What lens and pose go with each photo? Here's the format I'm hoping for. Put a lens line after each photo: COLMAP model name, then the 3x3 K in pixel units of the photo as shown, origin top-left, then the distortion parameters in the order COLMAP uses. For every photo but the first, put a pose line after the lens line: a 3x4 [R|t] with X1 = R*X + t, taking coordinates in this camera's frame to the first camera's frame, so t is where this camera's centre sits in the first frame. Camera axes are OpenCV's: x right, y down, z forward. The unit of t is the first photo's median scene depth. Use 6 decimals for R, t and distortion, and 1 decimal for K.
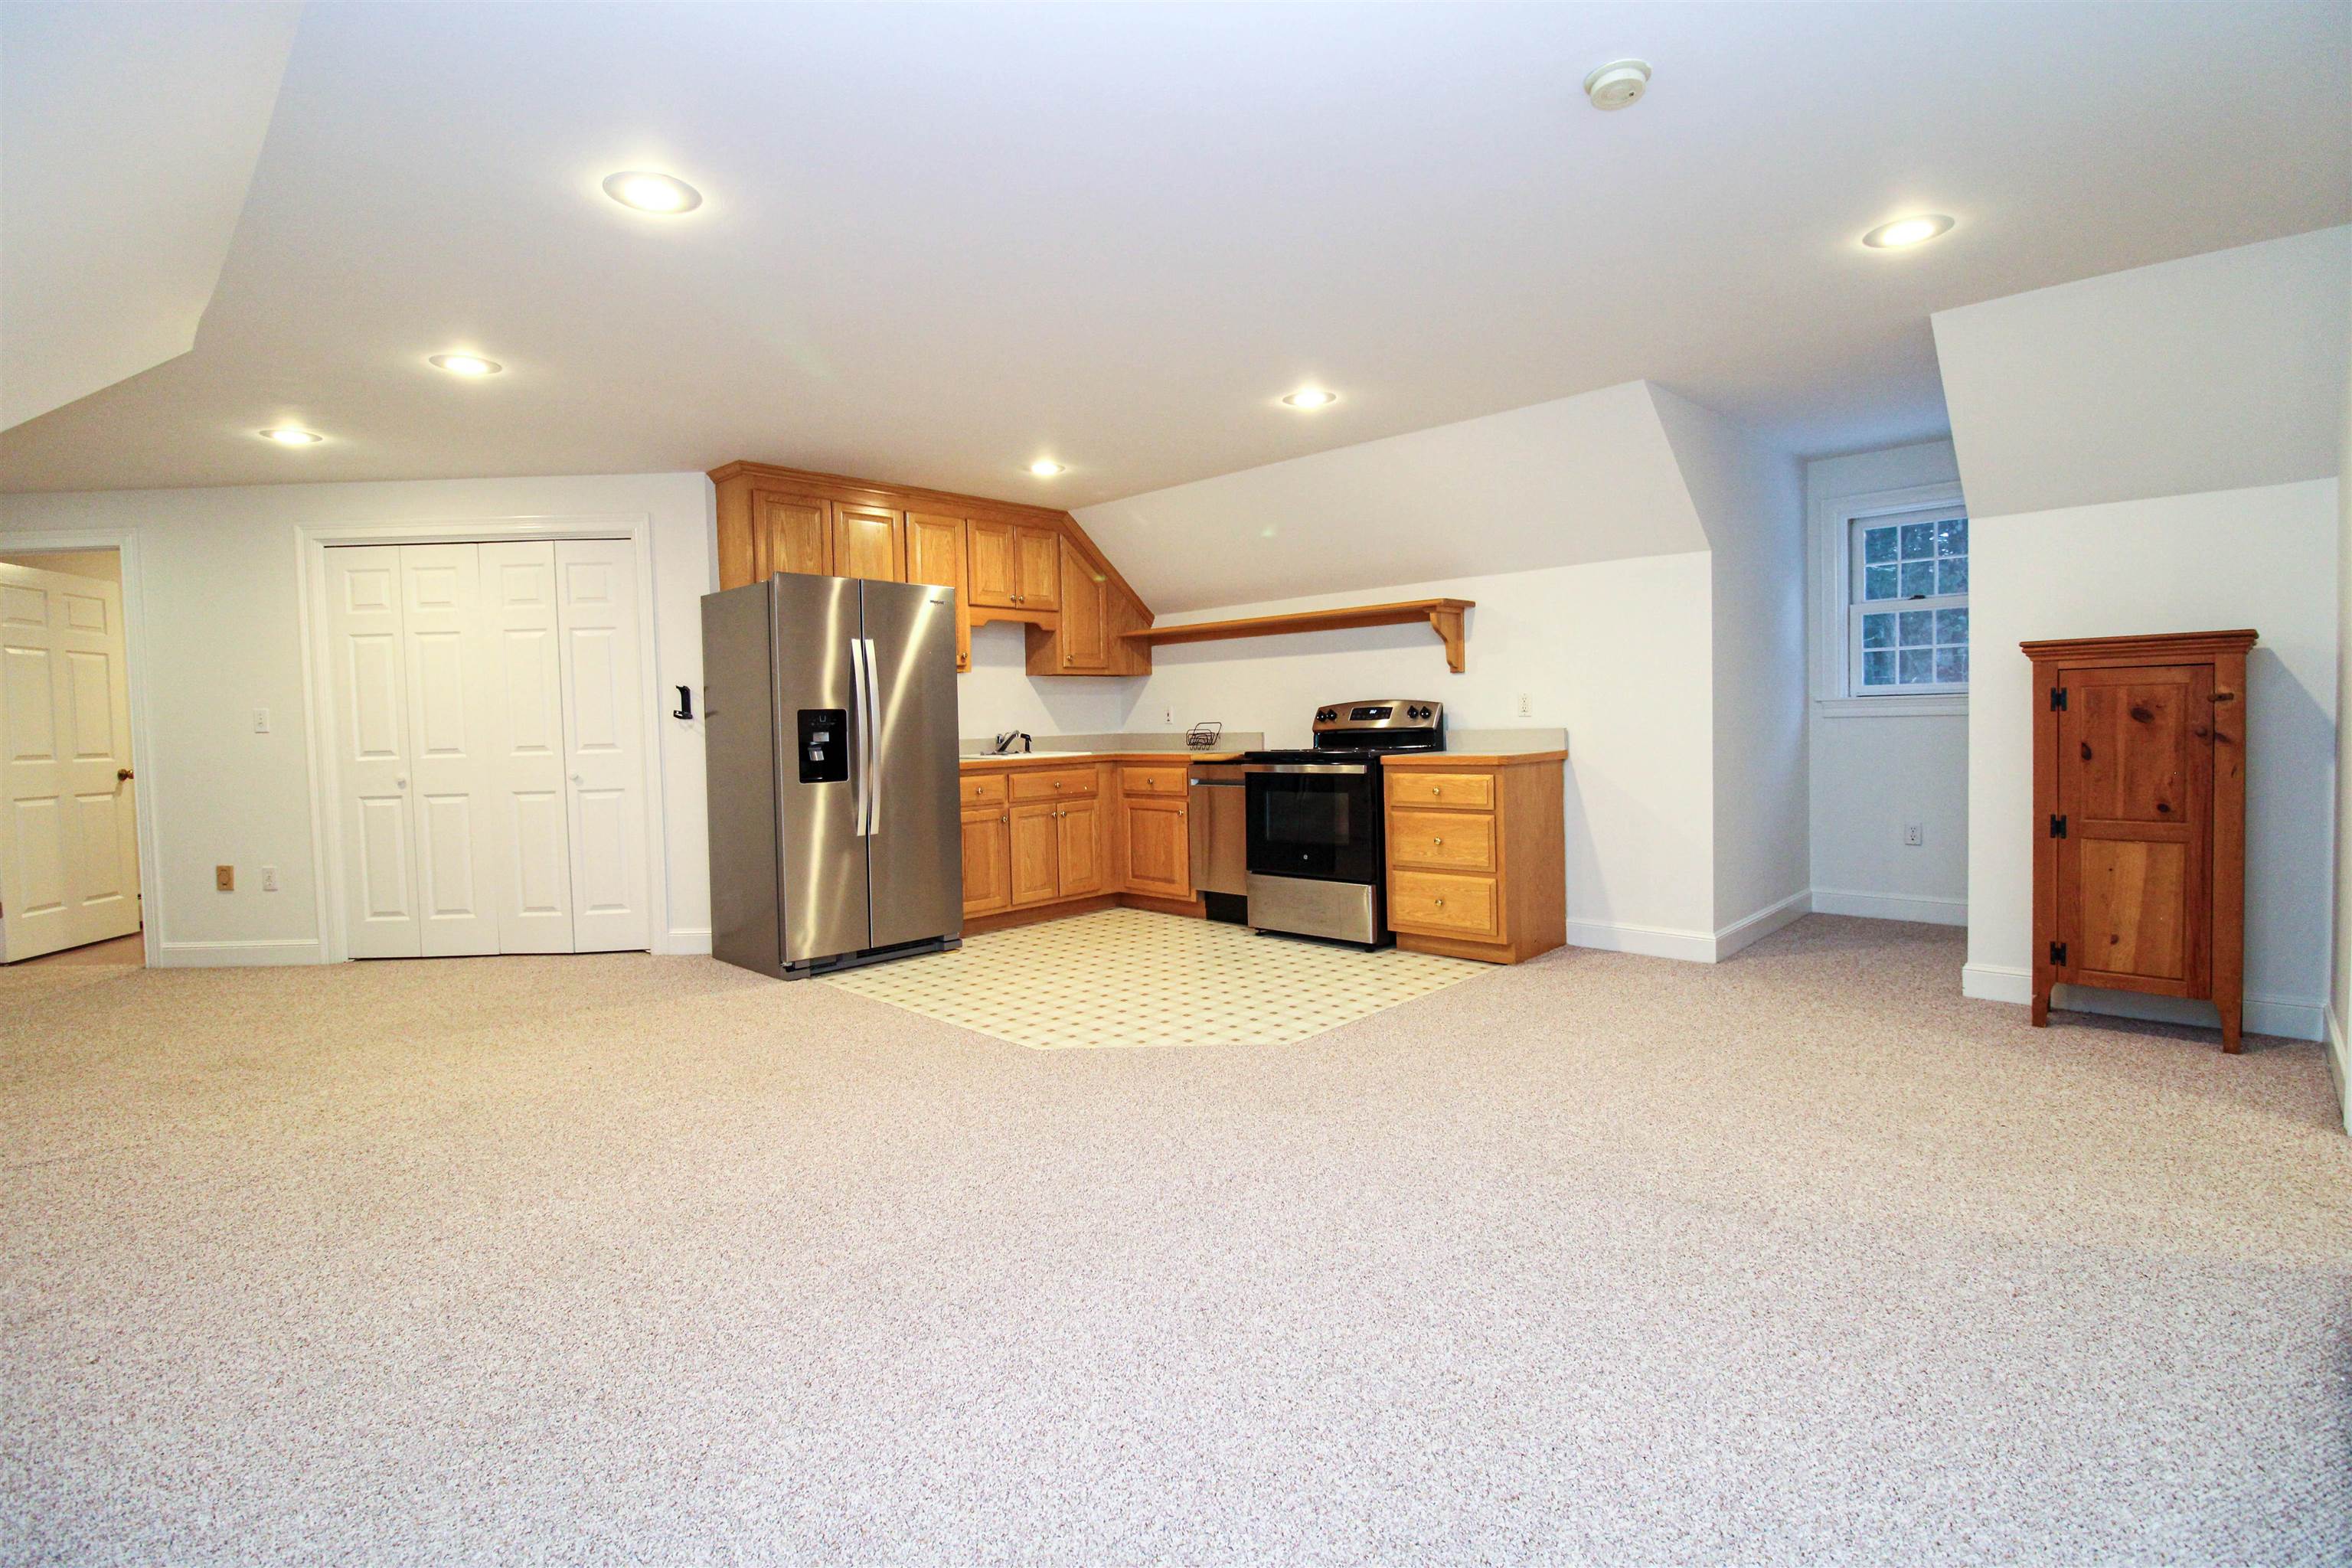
lens RADIAL K [[1090.3, 0, 1187.1], [0, 1090.3, 766.4], [0, 0, 1]] dist [0.001283, -0.012884]
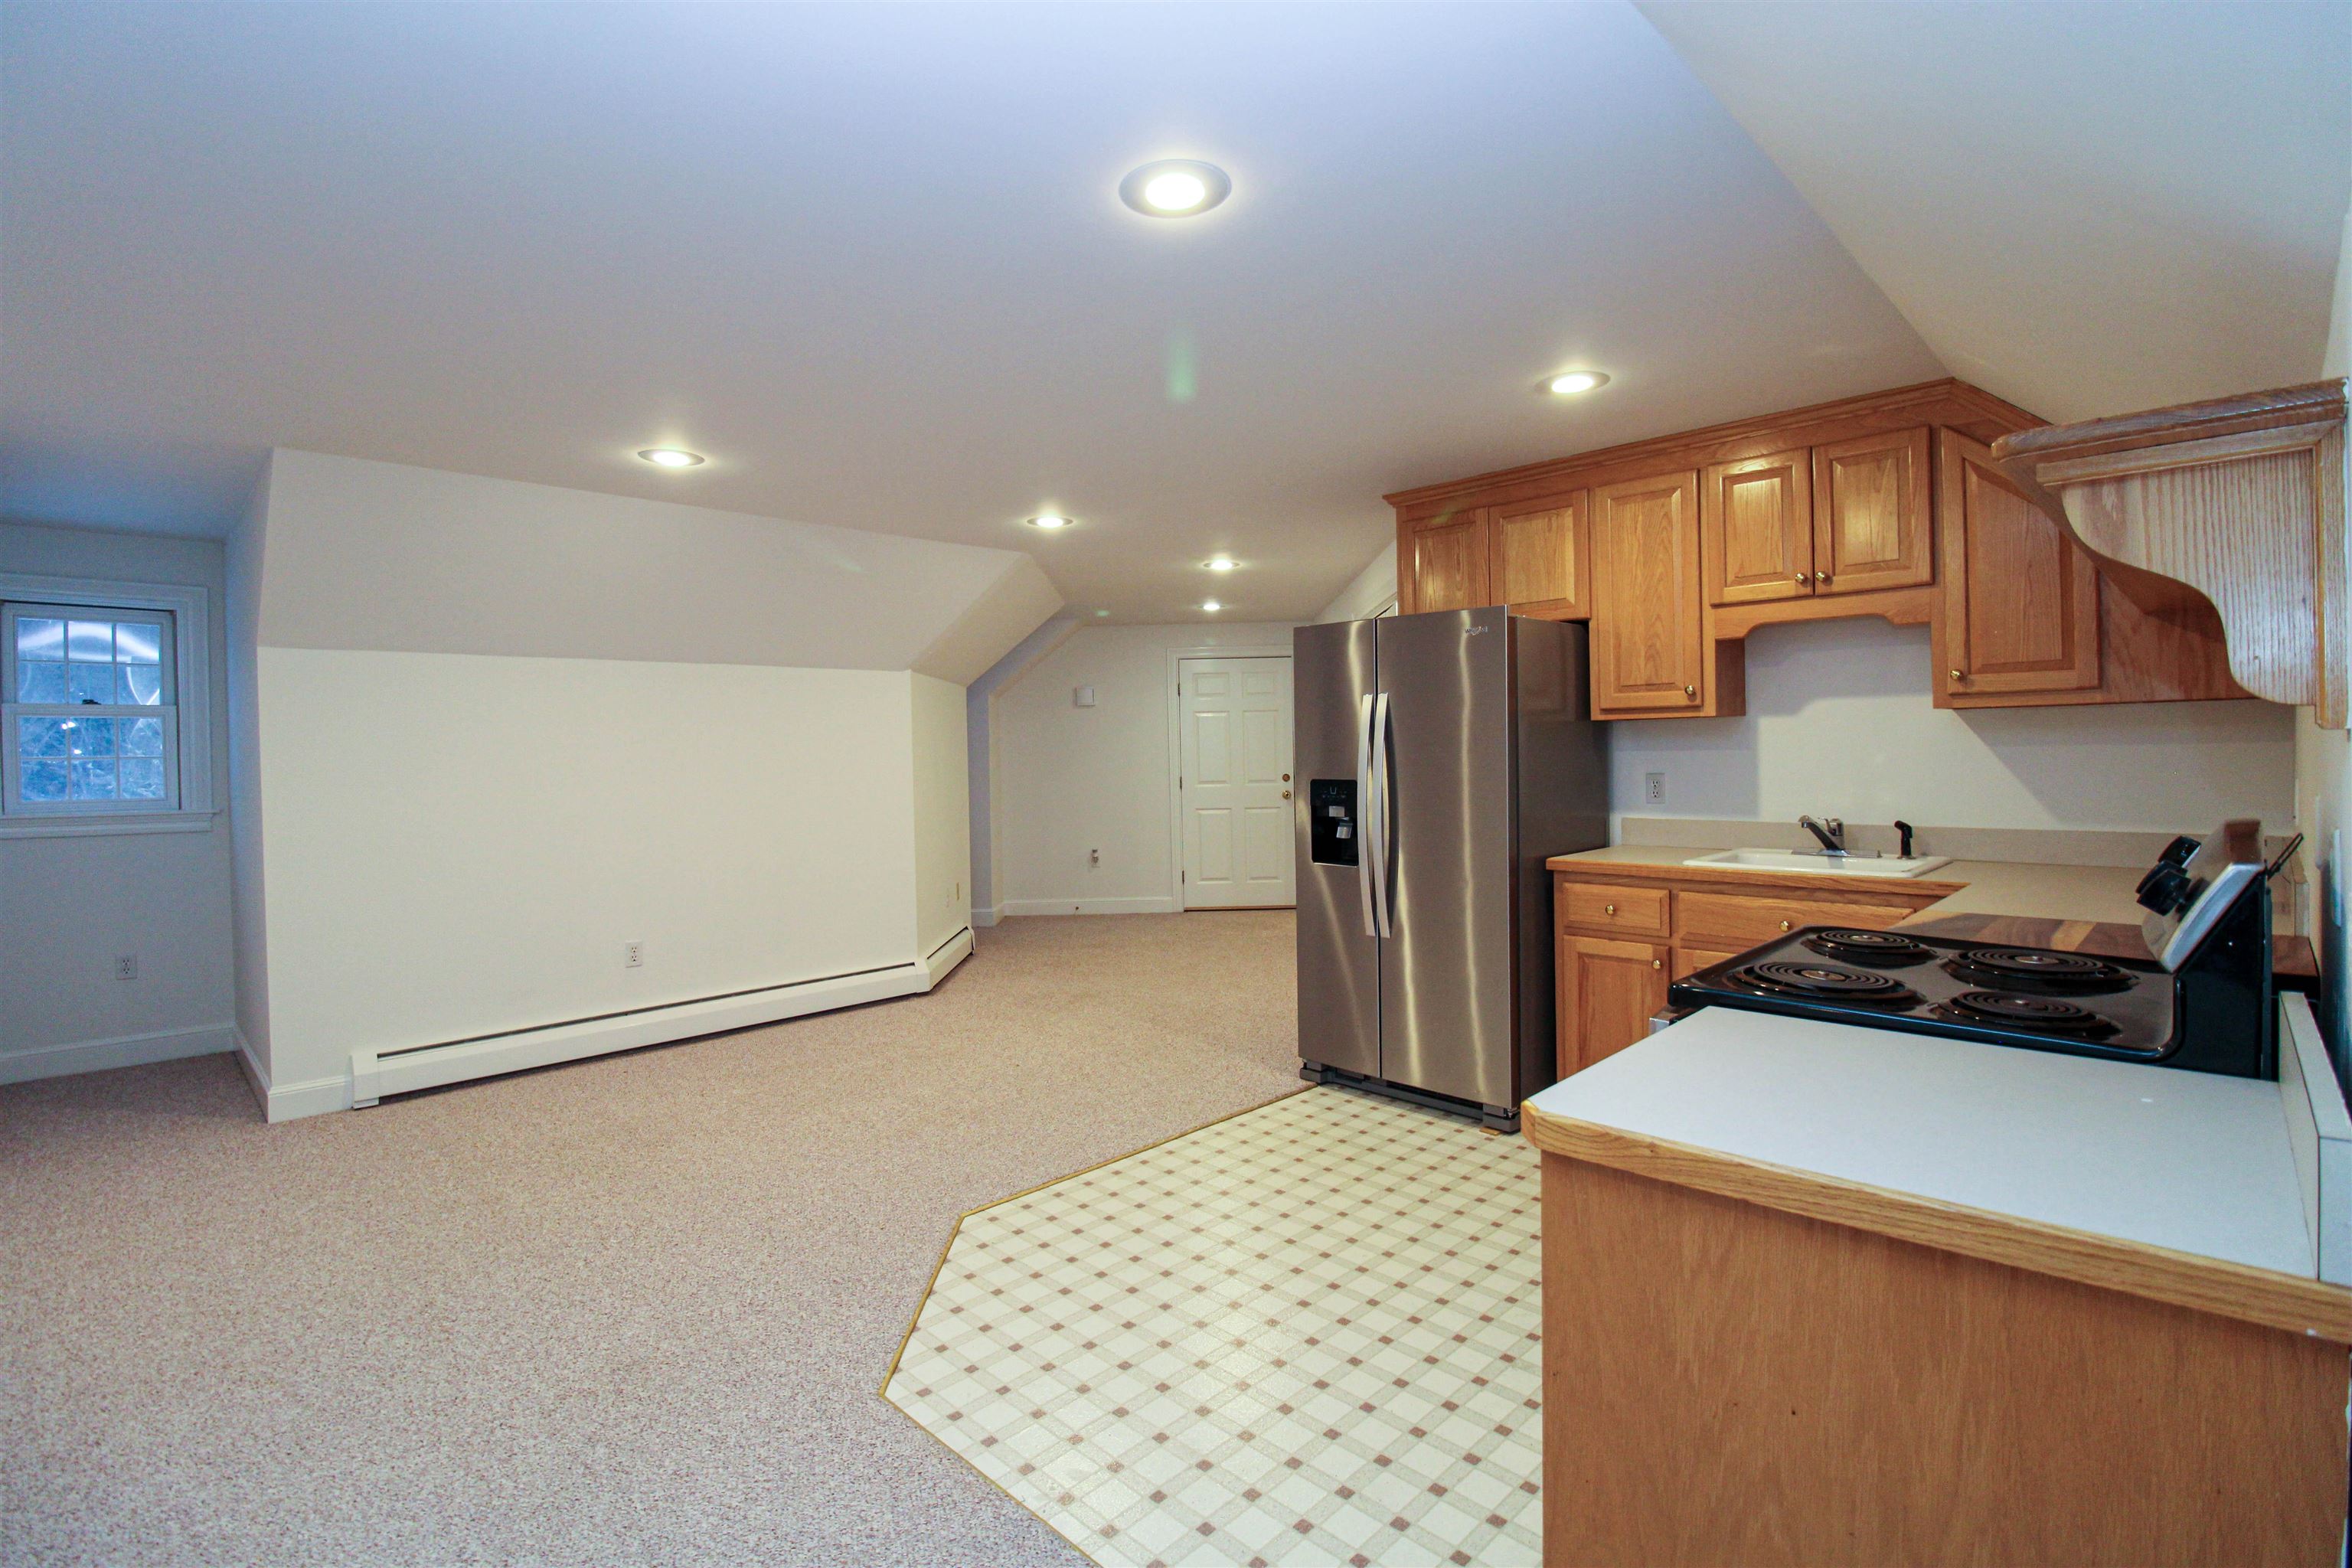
lens RADIAL K [[1090.3, 0, 1182.0], [0, 1090.3, 772.0], [0, 0, 1]] dist [0.001283, -0.012884]
pose [[-0.014981, 0.043709, -0.998932, 0.497700], [-0.025834, 0.998694, 0.044086, -0.088753], [0.999554, 0.026467, -0.013832, 0.852505]]
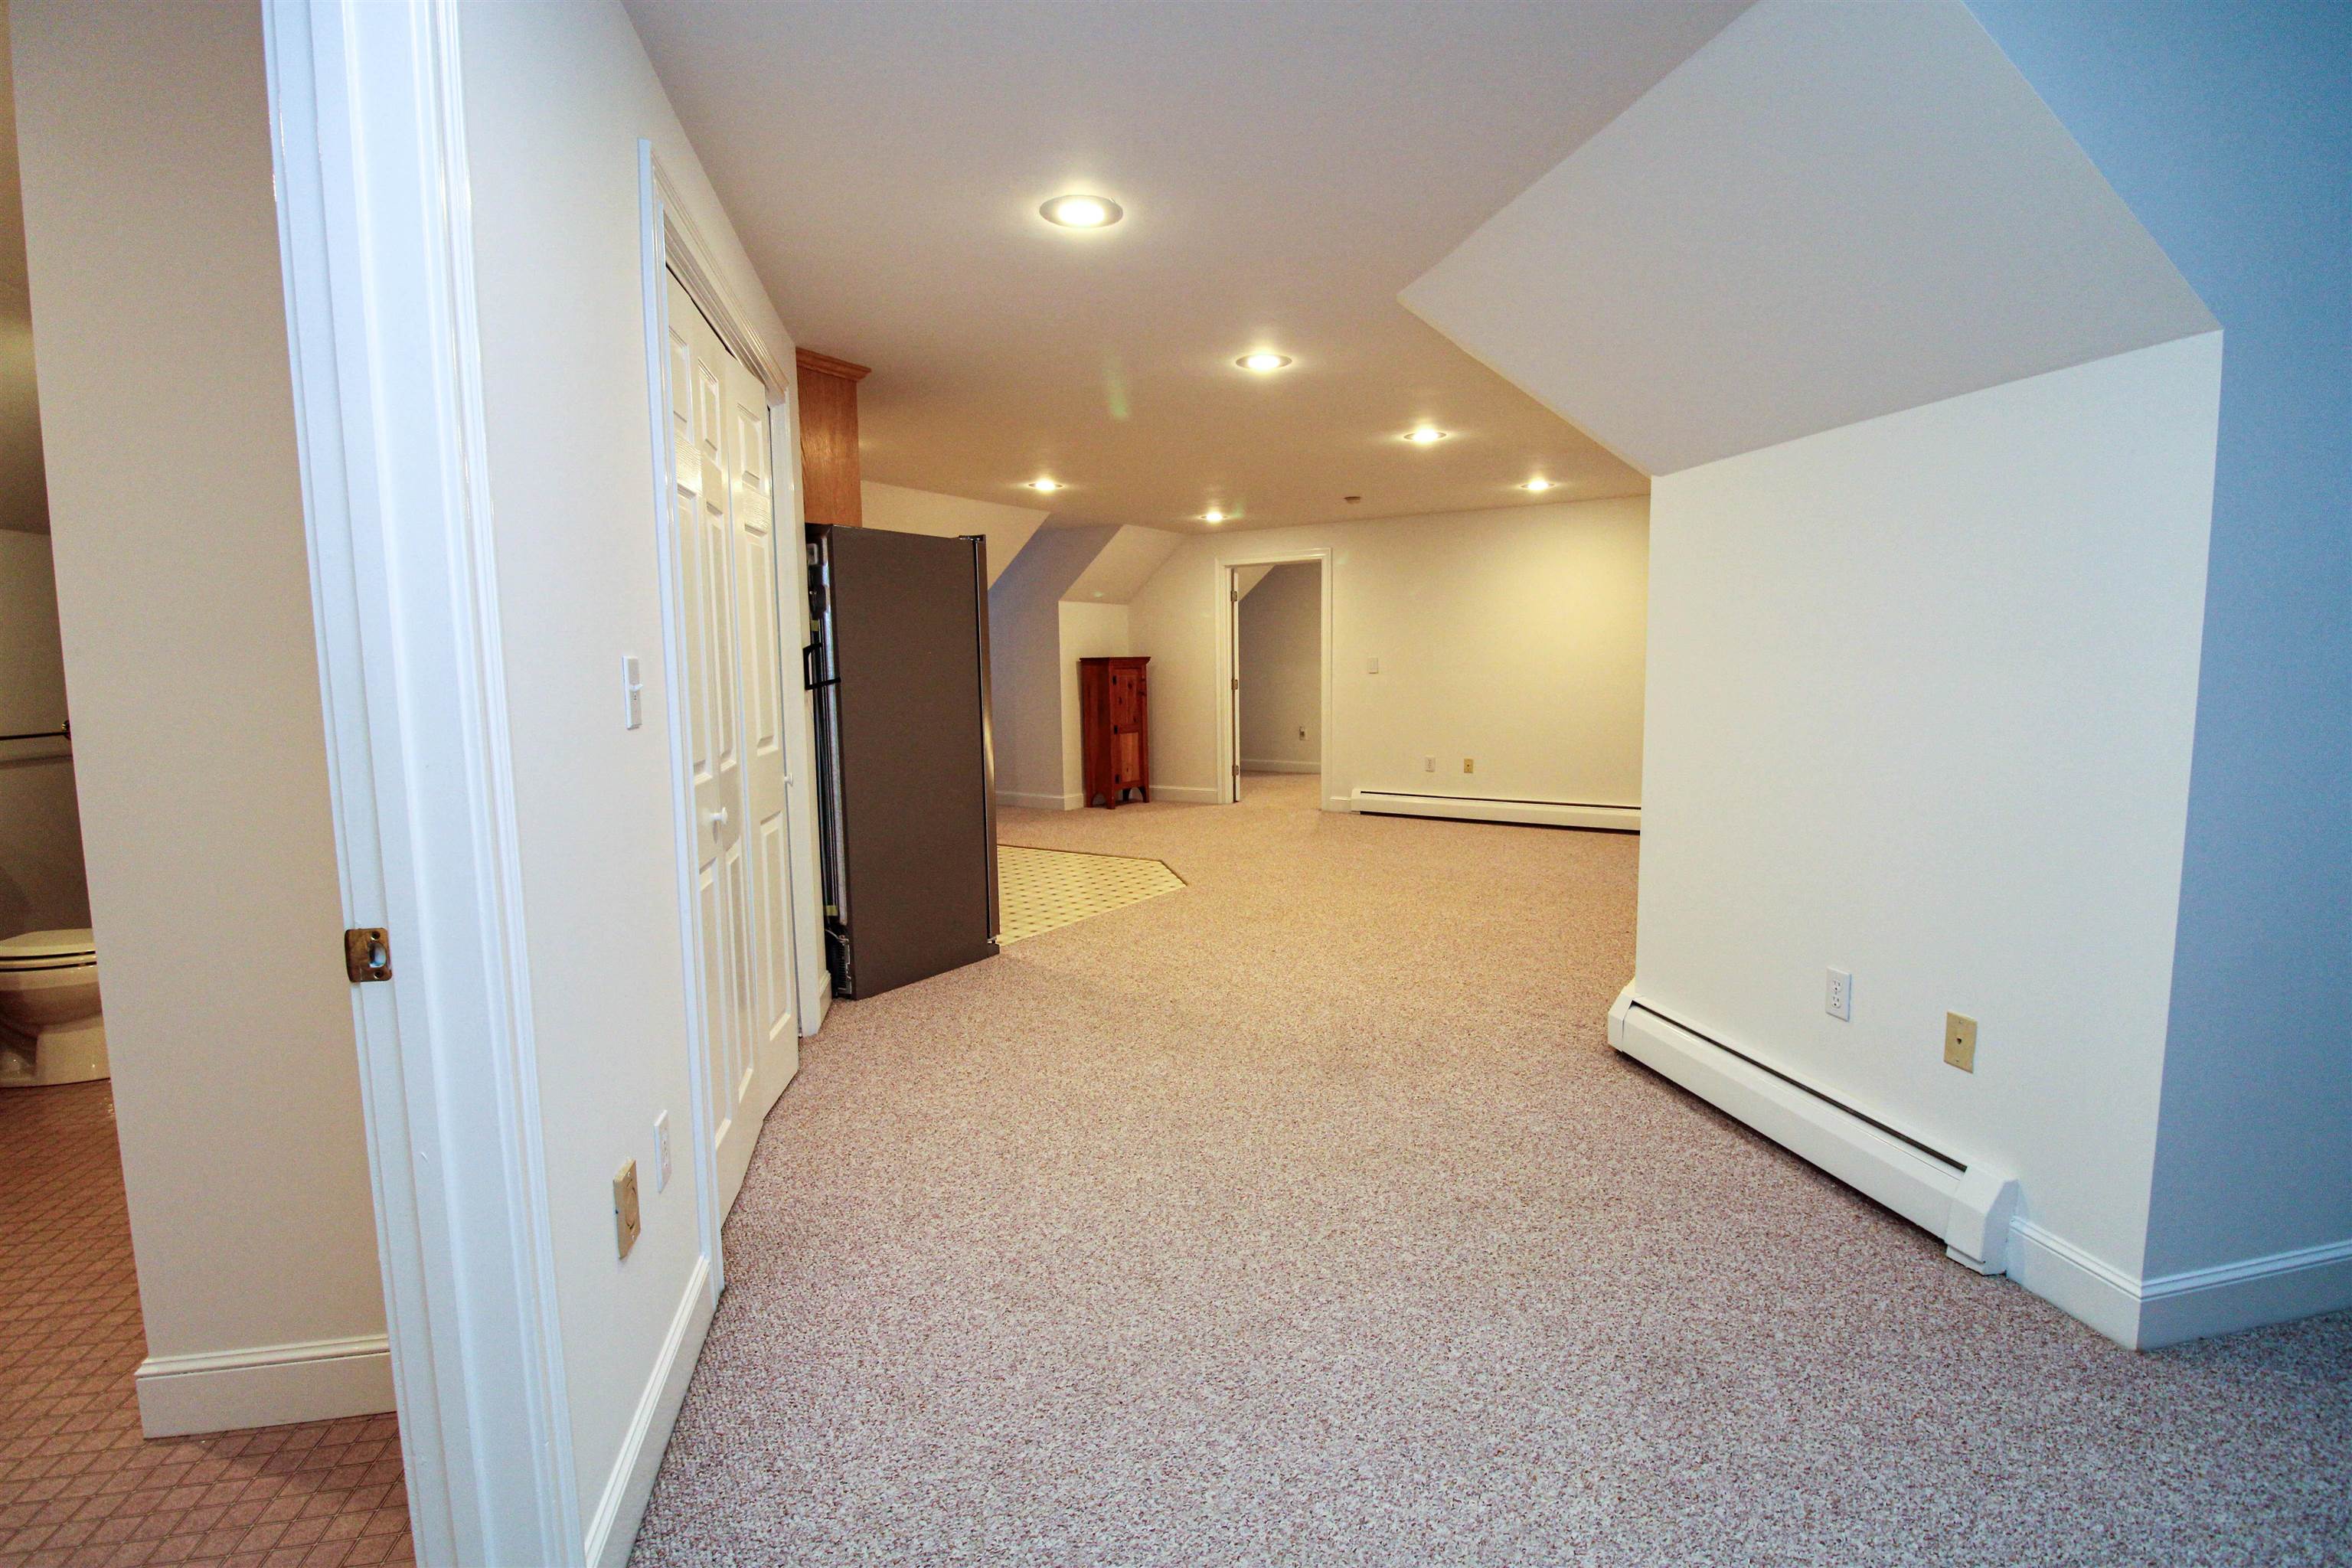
lens RADIAL K [[1090.3, 0, 1179.6], [0, 1090.3, 769.4], [0, 0, 1]] dist [0.001283, -0.012884]
pose [[-0.179990, -0.068448, 0.981284, -1.266045], [0.061784, 0.994820, 0.080725, -0.035836], [-0.981726, 0.075158, -0.174828, 0.934716]]
